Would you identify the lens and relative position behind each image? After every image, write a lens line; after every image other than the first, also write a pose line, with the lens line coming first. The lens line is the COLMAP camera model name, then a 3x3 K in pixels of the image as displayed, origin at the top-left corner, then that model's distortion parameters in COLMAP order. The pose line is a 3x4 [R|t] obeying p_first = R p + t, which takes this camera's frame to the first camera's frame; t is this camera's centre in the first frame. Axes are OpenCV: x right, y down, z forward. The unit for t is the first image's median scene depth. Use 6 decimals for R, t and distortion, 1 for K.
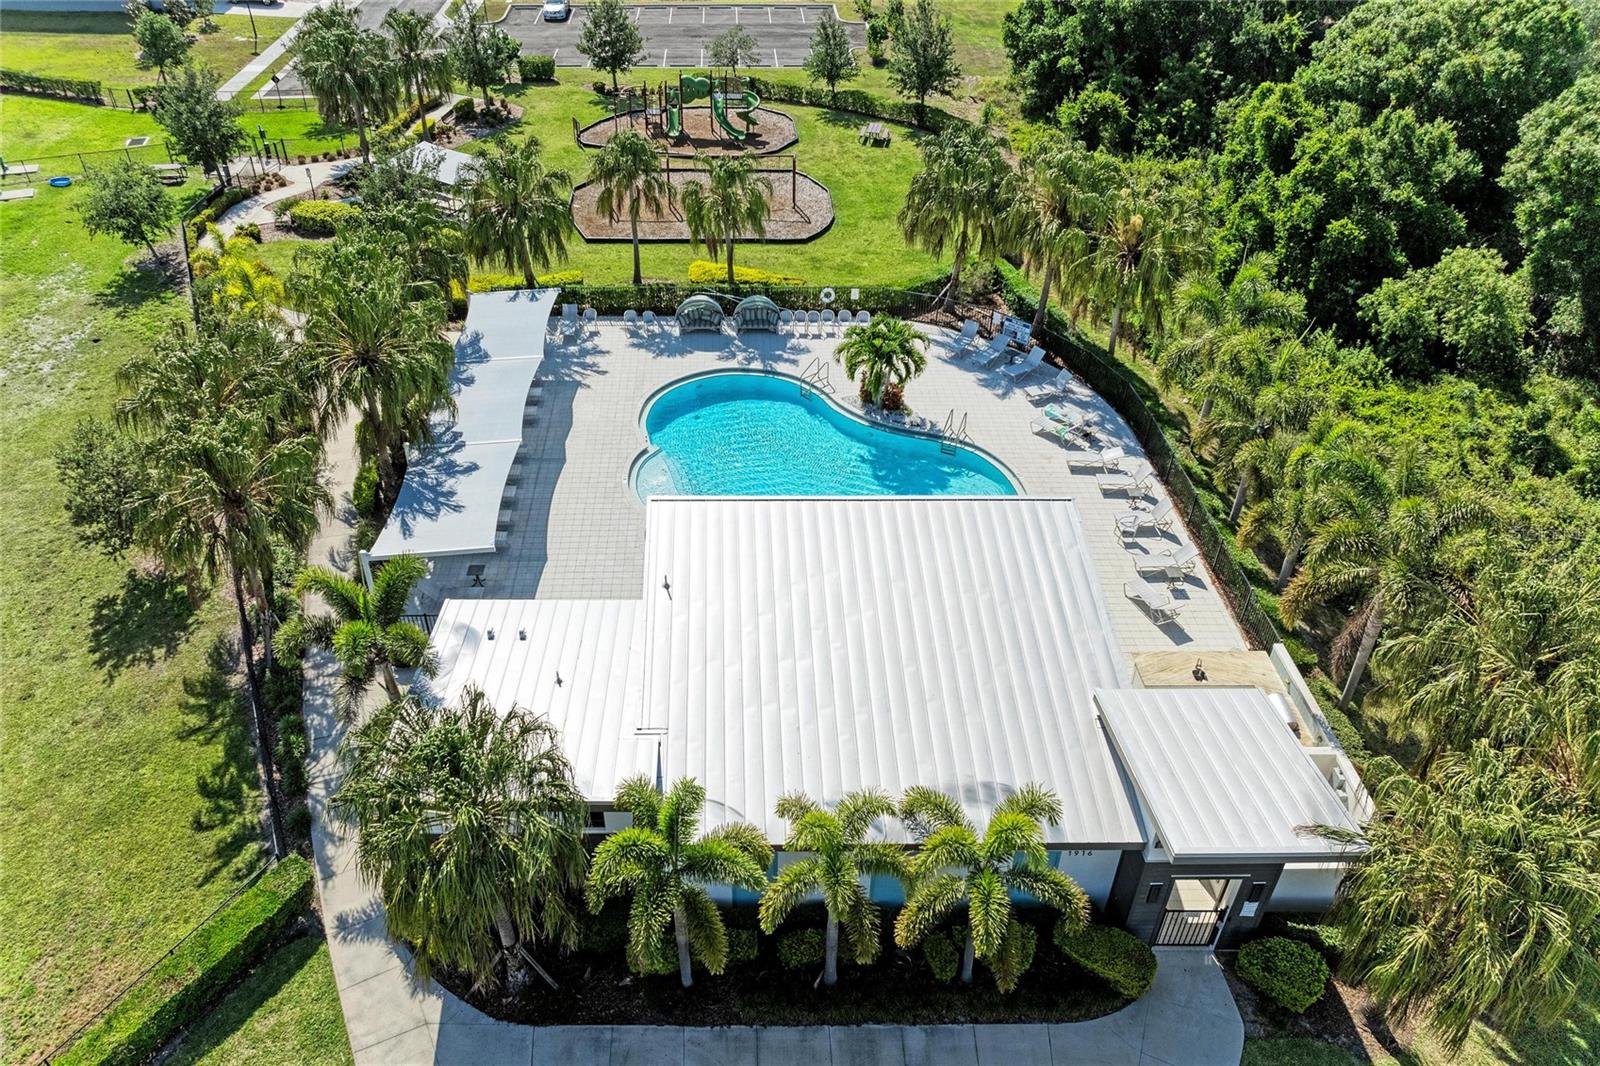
lens RADIAL K [[1076.1, 0, 800.0], [0, 1076.1, 533.0], [0, 0, 1]] dist [-0.035879, 0.032212]
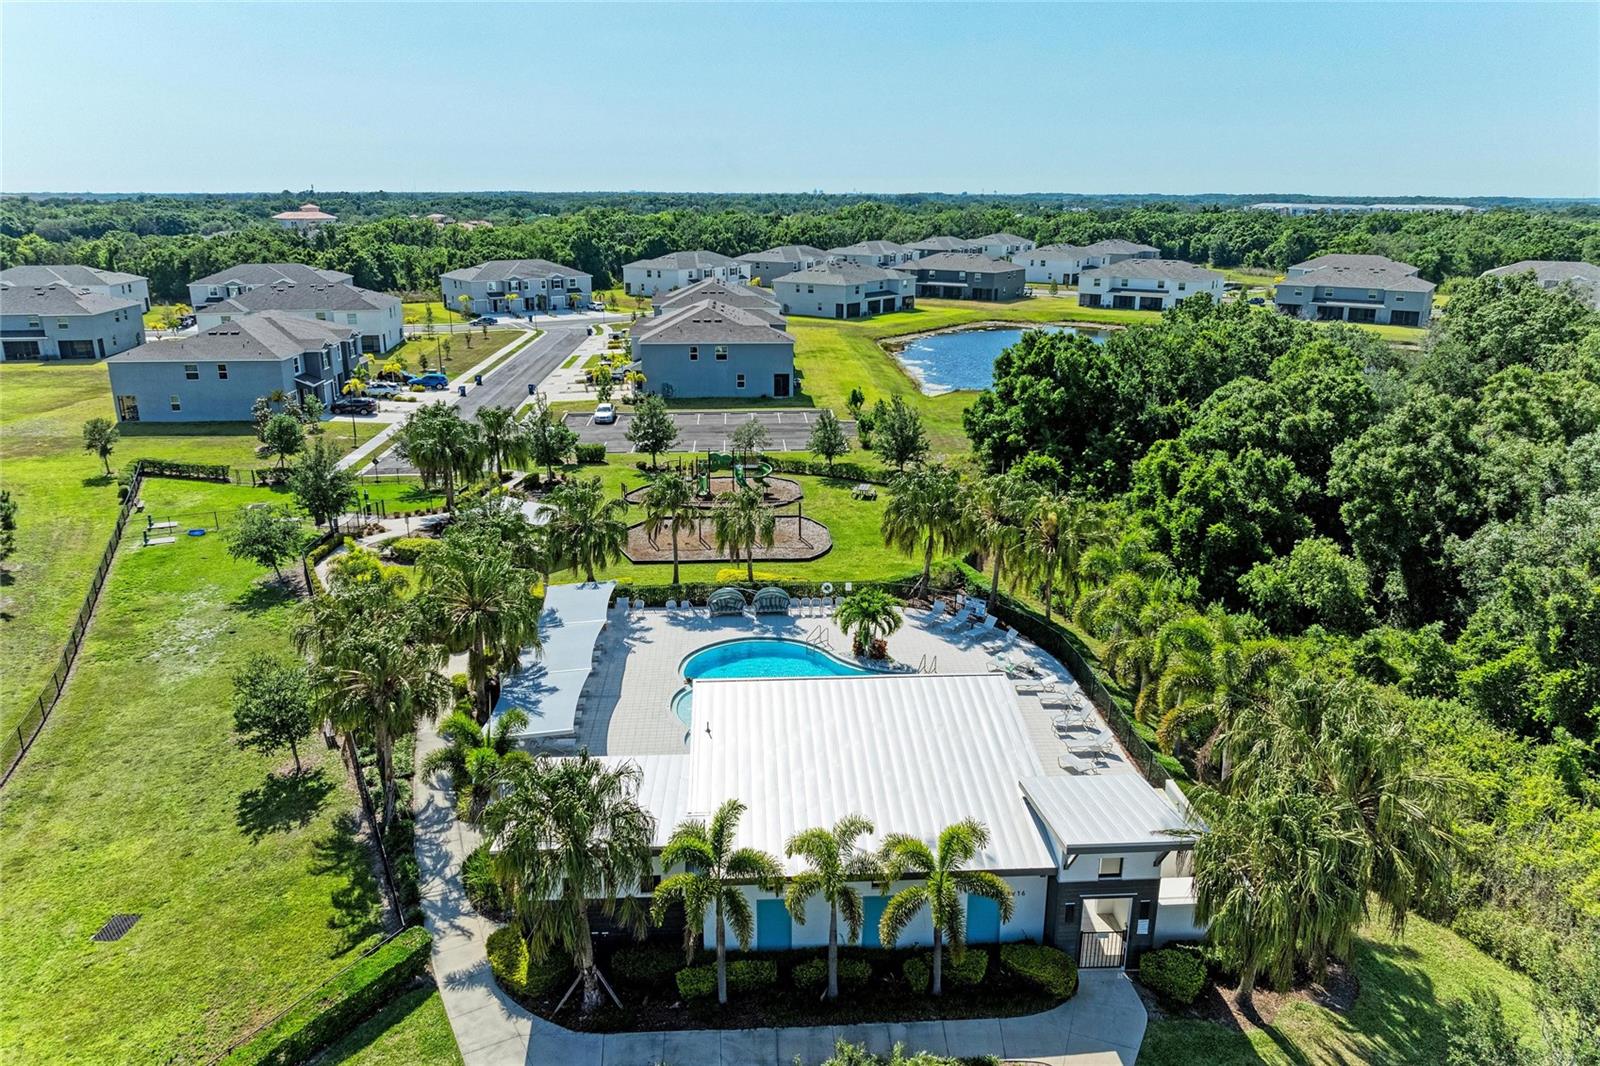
lens RADIAL K [[1093.9, 0, 837.6], [0, 1093.9, 510.5], [0, 0, 1]] dist [-0.000807, -0.005809]
pose [[0.999474, -0.014736, 0.028887, 0.002321], [0.024770, 0.921842, -0.386773, 0.199520], [-0.020930, 0.387285, 0.921722, -0.235637]]
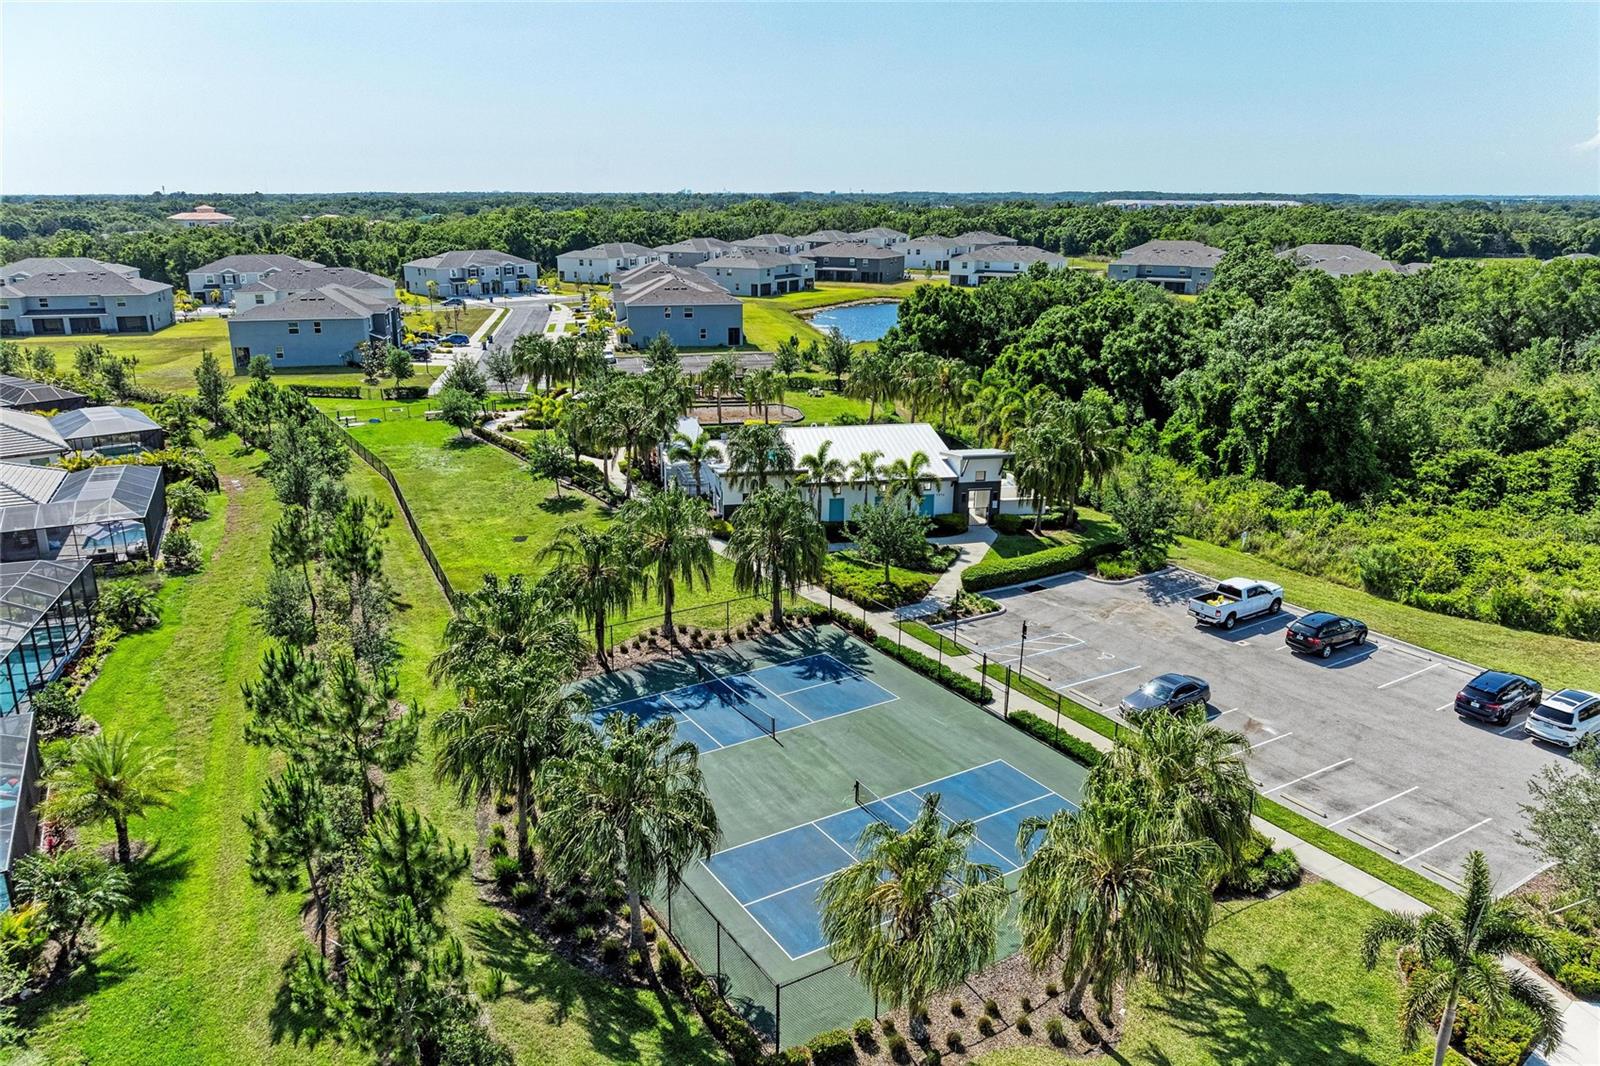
lens RADIAL K [[1102.5, 0, 800.0], [0, 1102.5, 533.0], [0, 0, 1]] dist [0.022525, -0.047059]
pose [[0.993042, -0.044147, 0.109177, -0.256526], [0.081574, 0.926504, -0.367335, 0.801674], [-0.084936, 0.373685, 0.923659, -0.973046]]
